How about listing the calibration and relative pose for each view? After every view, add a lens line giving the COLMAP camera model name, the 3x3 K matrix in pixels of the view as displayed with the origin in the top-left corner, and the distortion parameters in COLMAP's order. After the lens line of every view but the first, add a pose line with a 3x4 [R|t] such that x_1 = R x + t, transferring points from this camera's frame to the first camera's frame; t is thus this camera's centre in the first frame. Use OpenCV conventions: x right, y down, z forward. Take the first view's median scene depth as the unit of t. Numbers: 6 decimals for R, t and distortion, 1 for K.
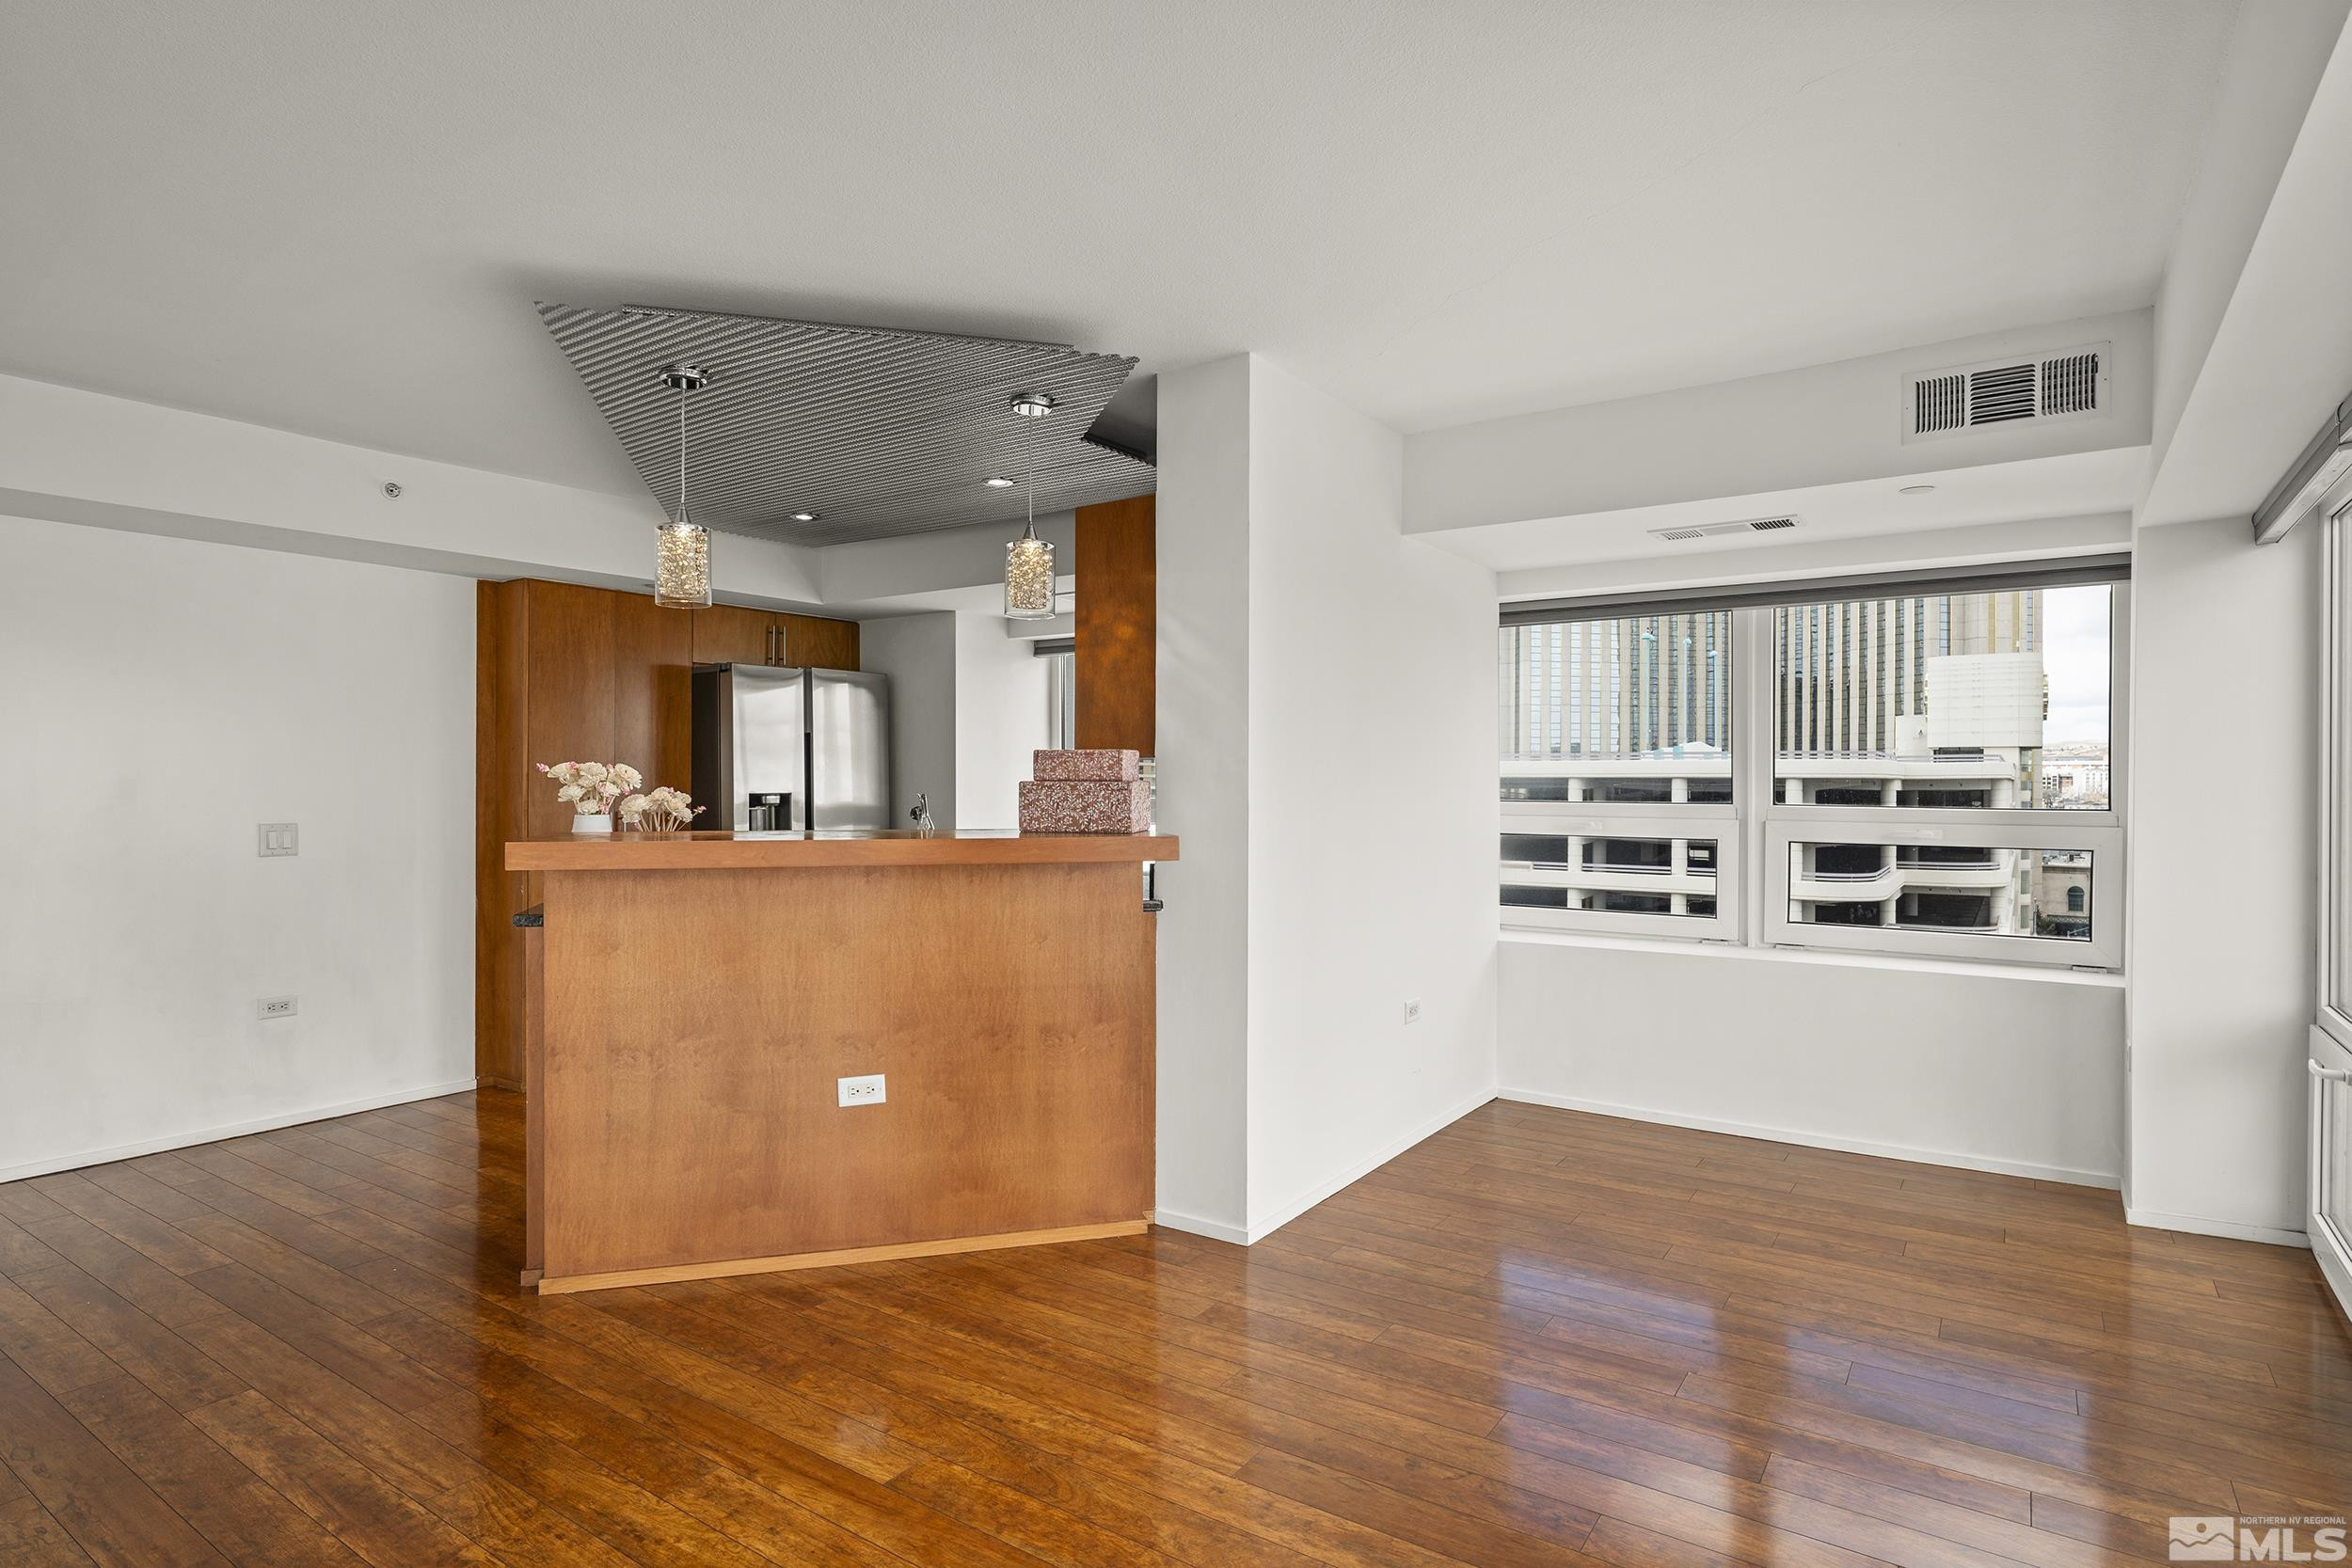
lens RADIAL K [[1216.7, 0, 1177.7], [0, 1216.7, 777.5], [0, 0, 1]] dist [-0.007678, 0.000837]
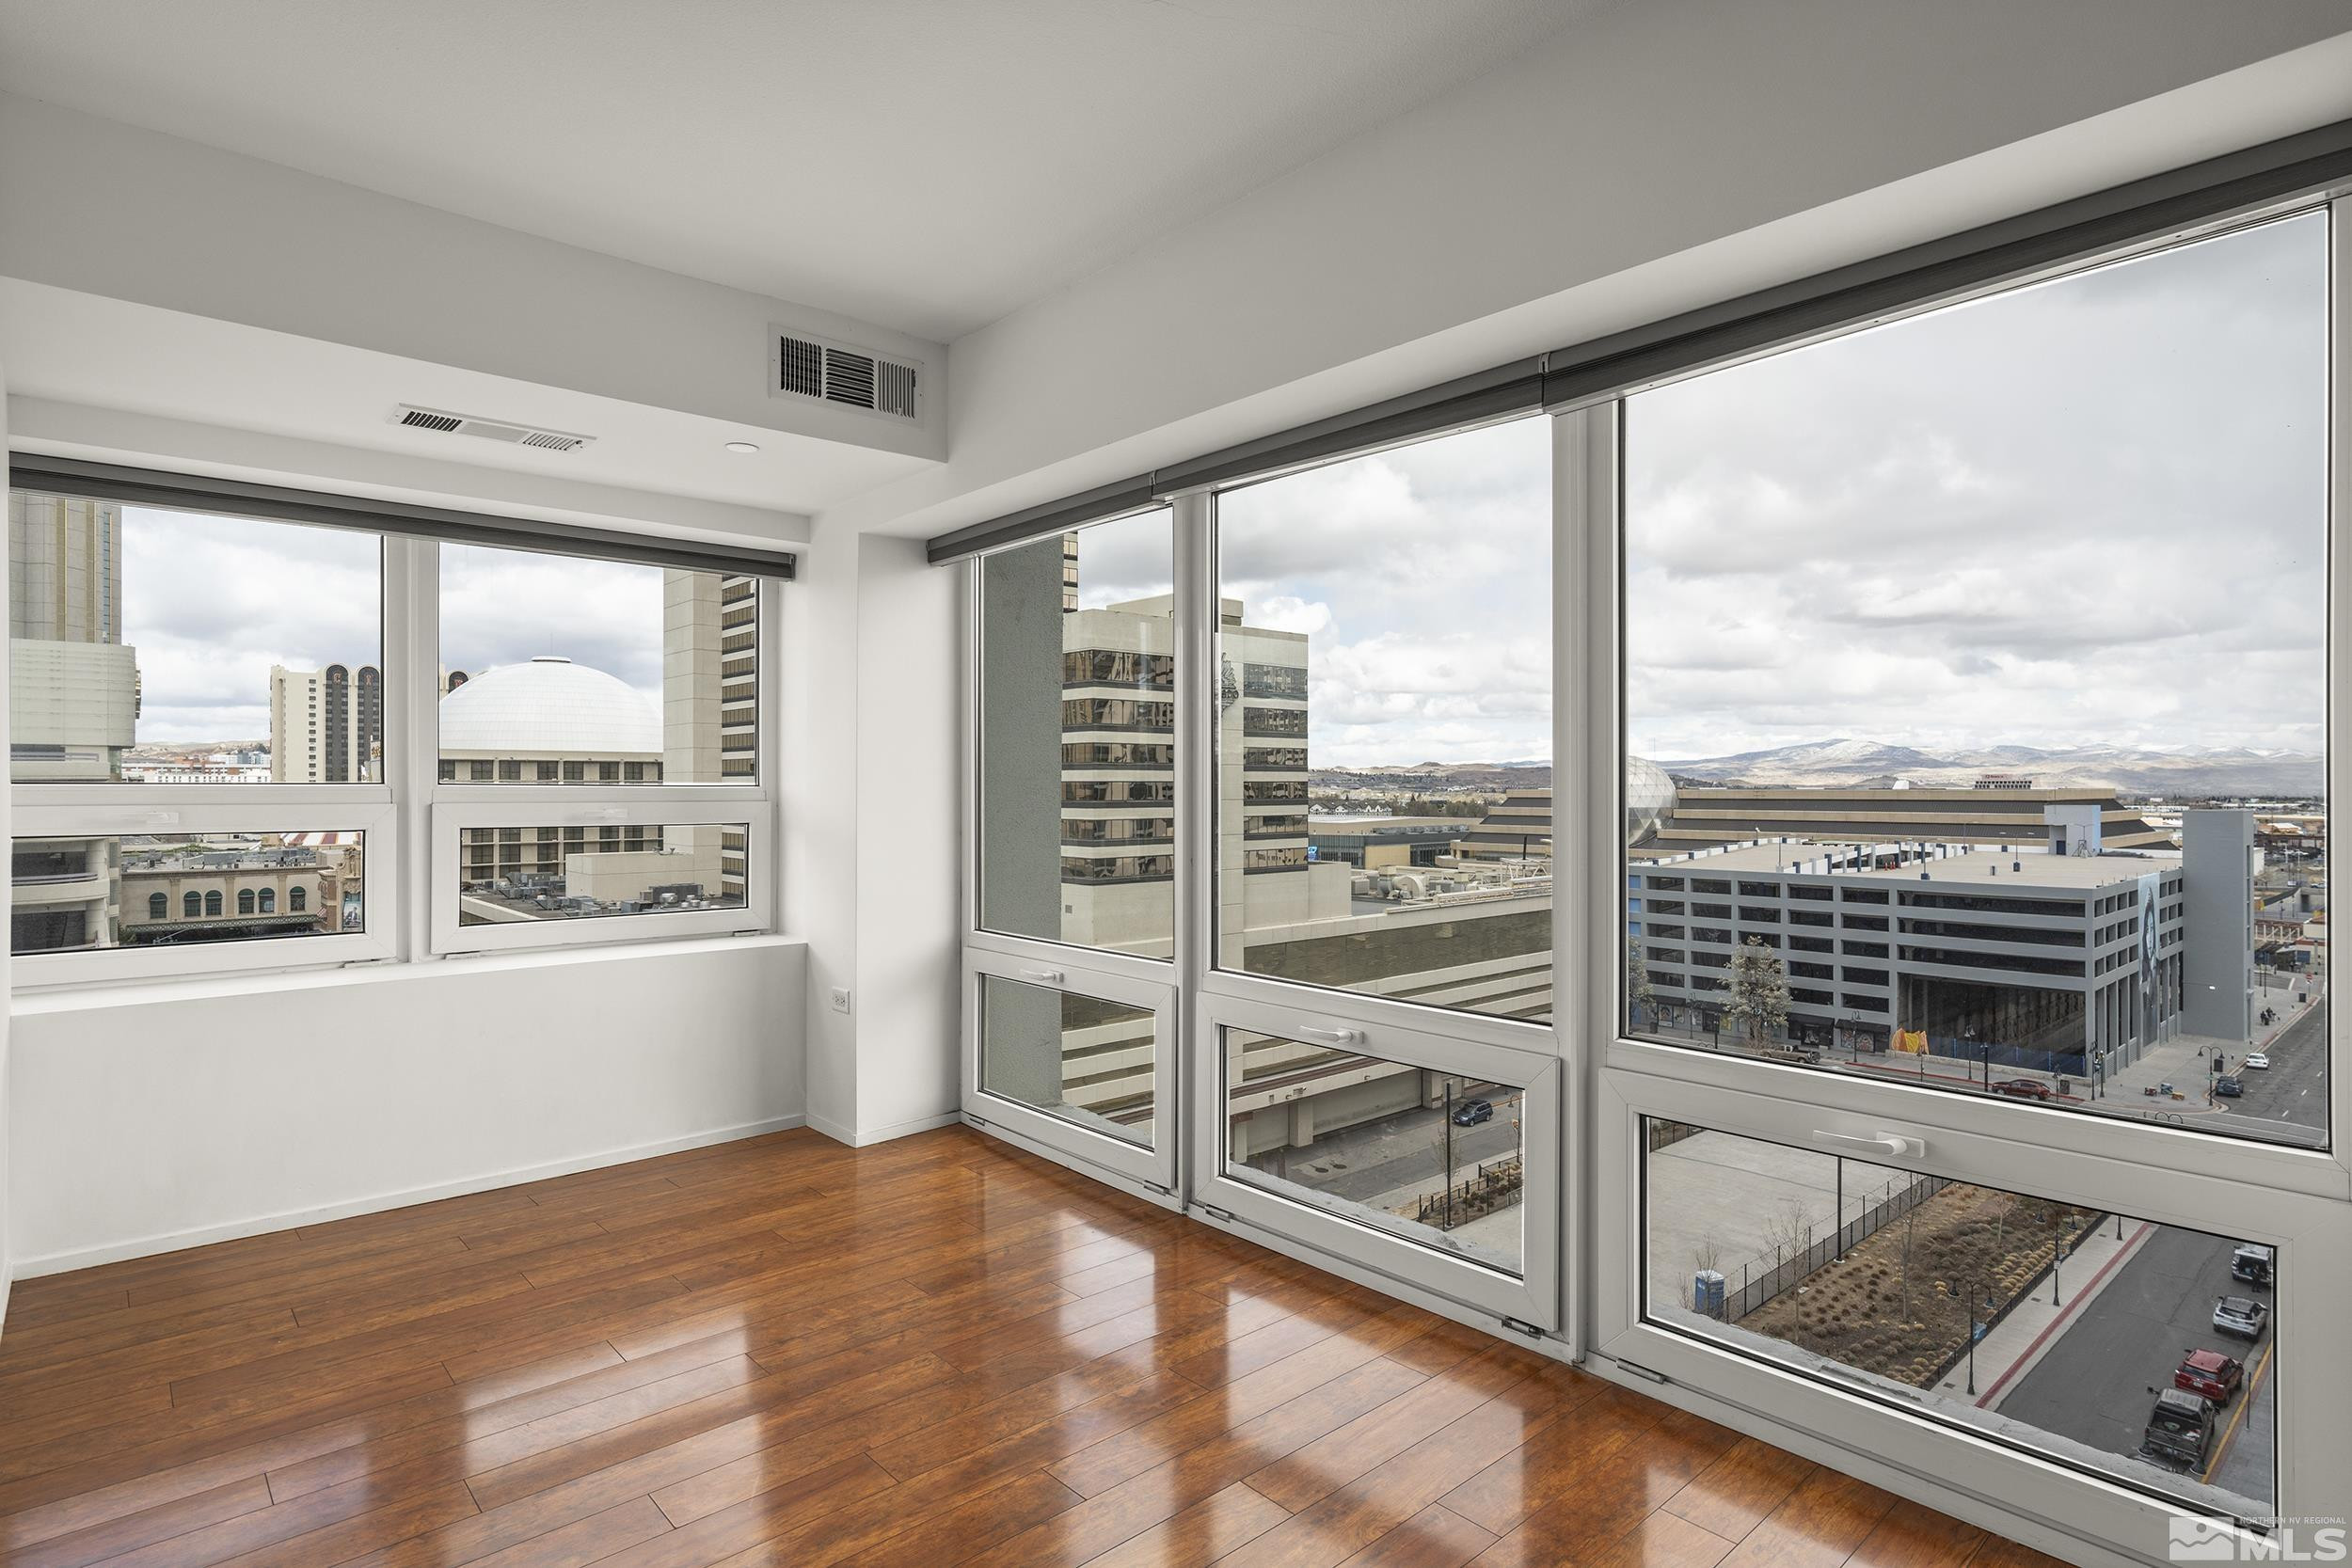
lens RADIAL K [[1216.7, 0, 1141.9], [0, 1216.7, 787.2], [0, 0, 1]] dist [-0.007678, 0.000837]
pose [[0.249689, -0.004075, 0.968318, -0.240076], [-0.001666, 0.999988, 0.004638, 0.025603], [-0.968325, -0.002771, 0.249679, 0.448475]]
